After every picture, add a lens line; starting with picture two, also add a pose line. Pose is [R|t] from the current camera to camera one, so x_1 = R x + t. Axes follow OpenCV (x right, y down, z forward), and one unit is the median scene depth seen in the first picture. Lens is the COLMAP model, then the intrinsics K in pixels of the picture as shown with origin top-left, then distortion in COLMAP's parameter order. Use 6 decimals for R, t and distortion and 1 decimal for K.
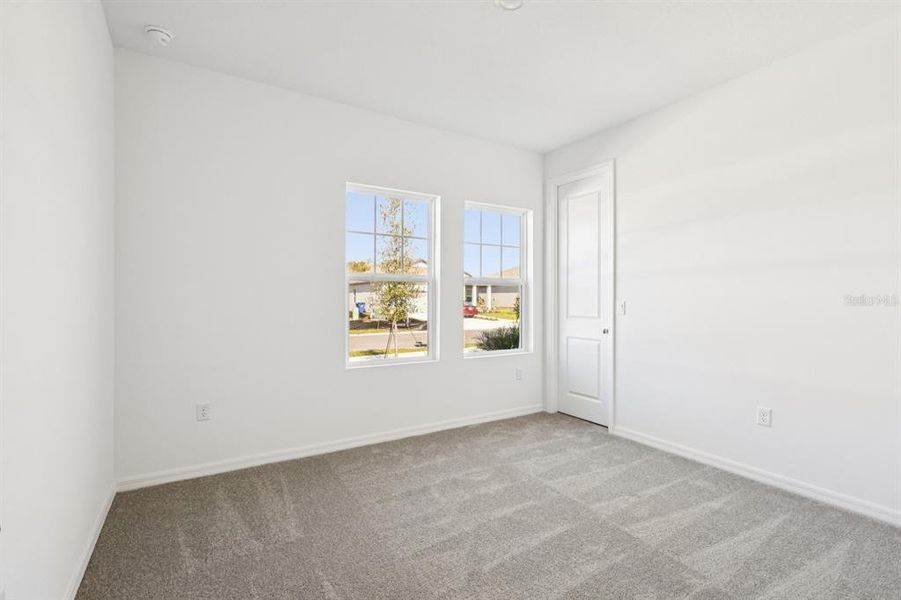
lens RADIAL K [[421.6, 0, 458.2], [0, 421.6, 293.0], [0, 0, 1]] dist [-0.002198, -0.000221]
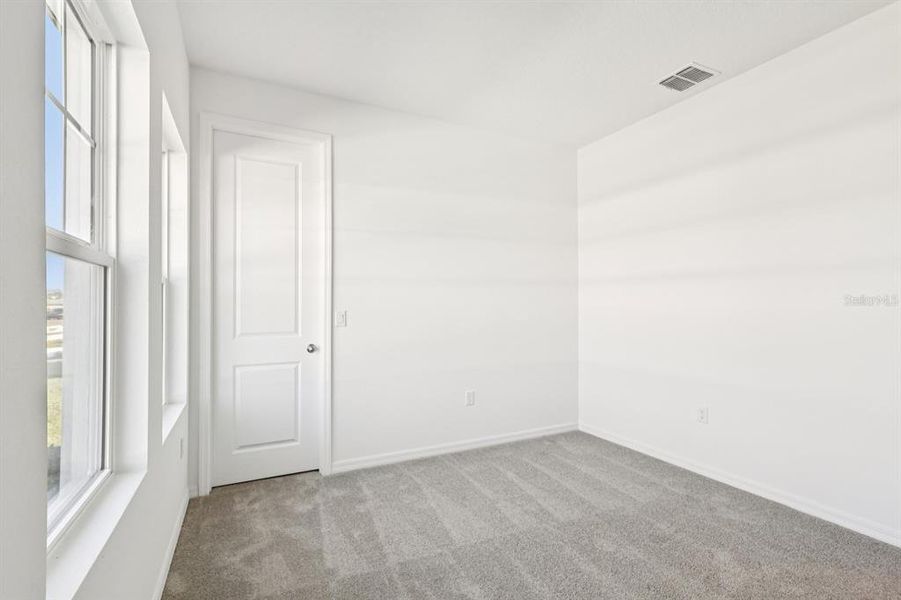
lens RADIAL K [[421.6, 0, 451.6], [0, 421.6, 301.1], [0, 0, 1]] dist [-0.002198, -0.000221]
pose [[0.105411, 0.005183, 0.994415, -0.420306], [-0.008489, 0.999955, -0.004312, 0.003316], [-0.994393, -0.007988, 0.105450, 0.692569]]
